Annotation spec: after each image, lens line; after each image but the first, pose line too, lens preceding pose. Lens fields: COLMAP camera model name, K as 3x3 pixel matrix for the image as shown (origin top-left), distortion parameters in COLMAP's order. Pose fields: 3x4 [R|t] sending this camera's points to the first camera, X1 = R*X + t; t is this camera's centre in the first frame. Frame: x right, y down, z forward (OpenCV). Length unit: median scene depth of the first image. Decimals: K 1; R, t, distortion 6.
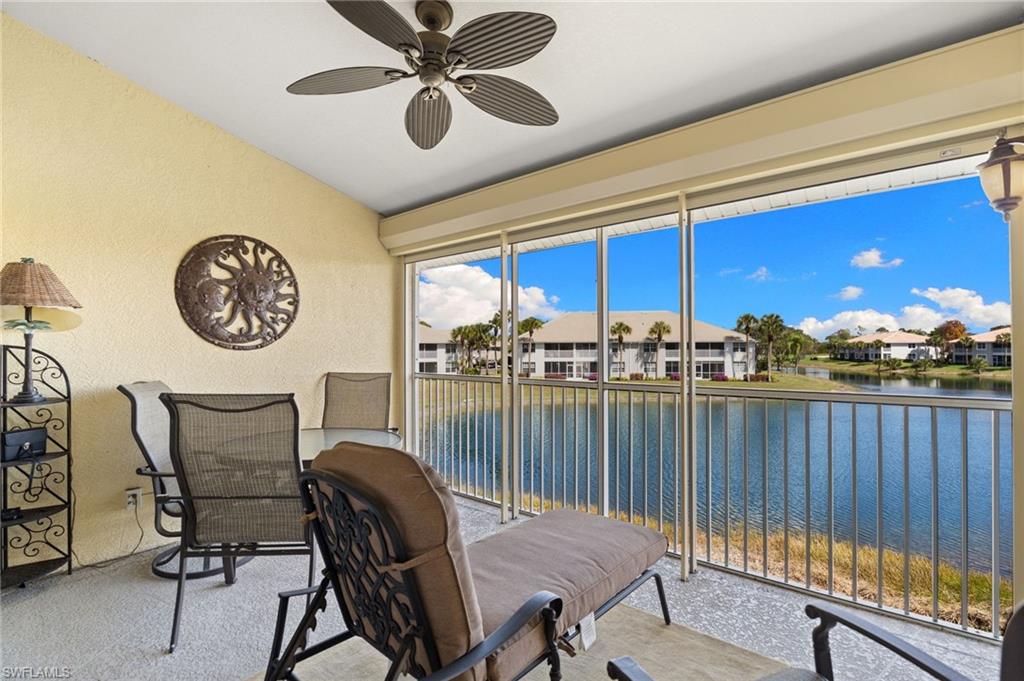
lens RADIAL K [[471.5, 0, 509.5], [0, 471.5, 337.4], [0, 0, 1]] dist [-0.012434, -0.000094]
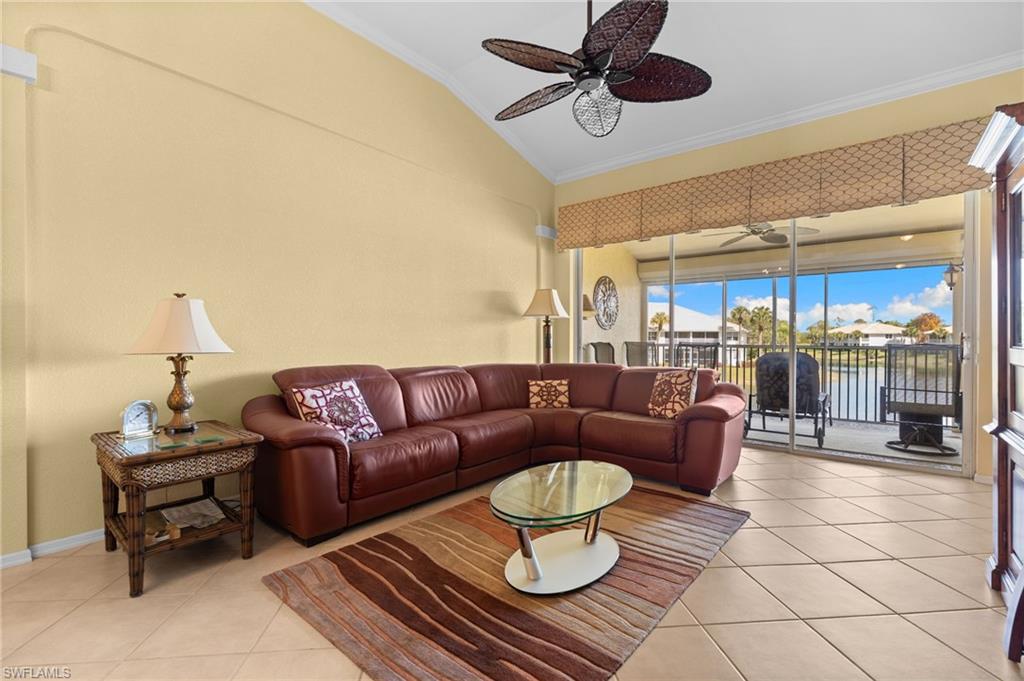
lens RADIAL K [[455.8, 0, 509.6], [0, 455.8, 343.8], [0, 0, 1]] dist [0.005155, 0.000815]
pose [[0.999771, 0.005718, 0.020605, -0.044663], [-0.006505, 0.999244, 0.038329, 0.000777], [-0.020371, -0.038454, 0.999053, -0.047185]]
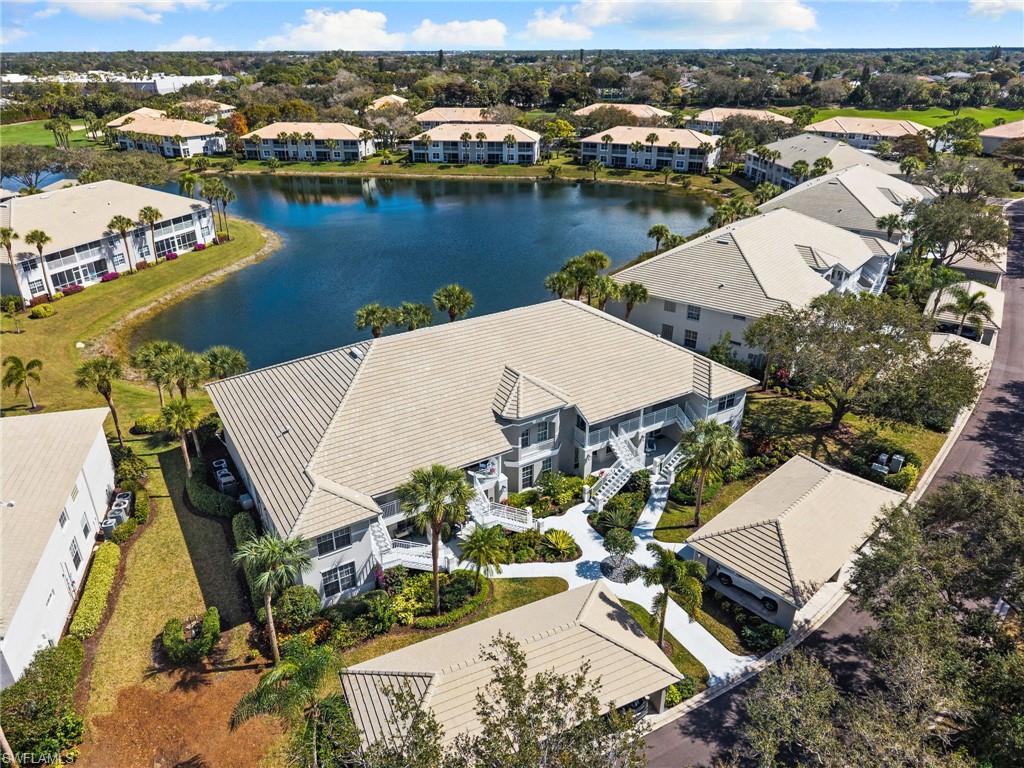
lens RADIAL K [[687.9, 0, 512.0], [0, 687.9, 384.0], [0, 0, 1]] dist [-0.001111, -0.001311]
pose [[0.296639, -0.417696, 0.858799, -0.710467], [-0.023693, 0.895779, 0.443867, -0.296166], [-0.954696, -0.152016, 0.255826, -0.151039]]
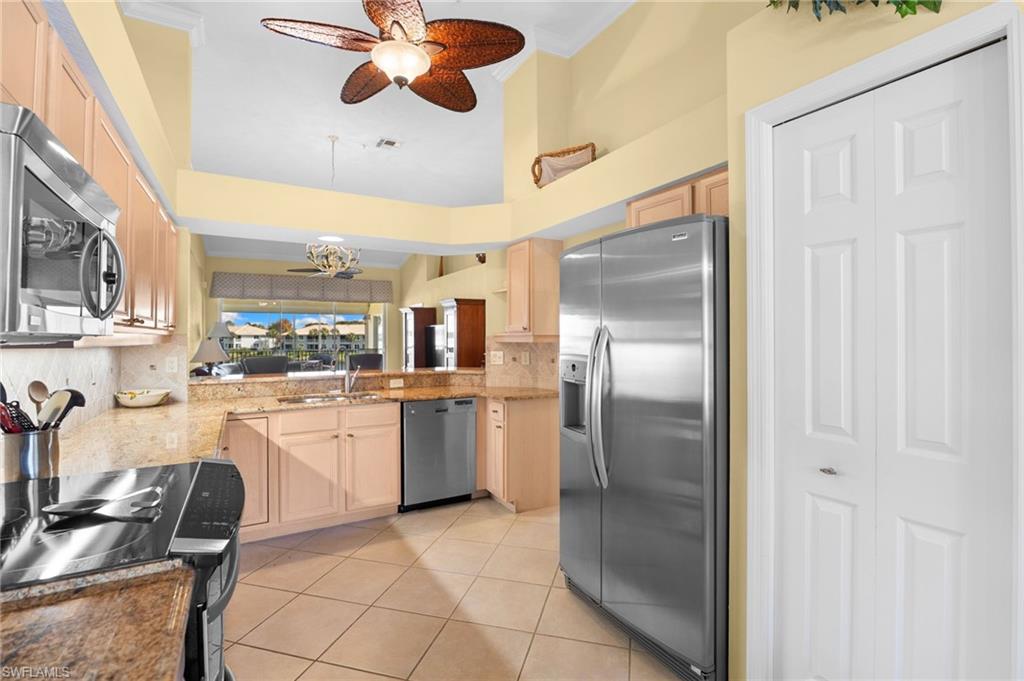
lens RADIAL K [[471.5, 0, 509.5], [0, 471.5, 337.4], [0, 0, 1]] dist [-0.012434, -0.000094]
pose [[0.342988, 0.004155, 0.939331, -0.127510], [-0.022730, 0.999734, 0.003877, -0.002837], [-0.939065, -0.022681, 0.342991, -0.092725]]
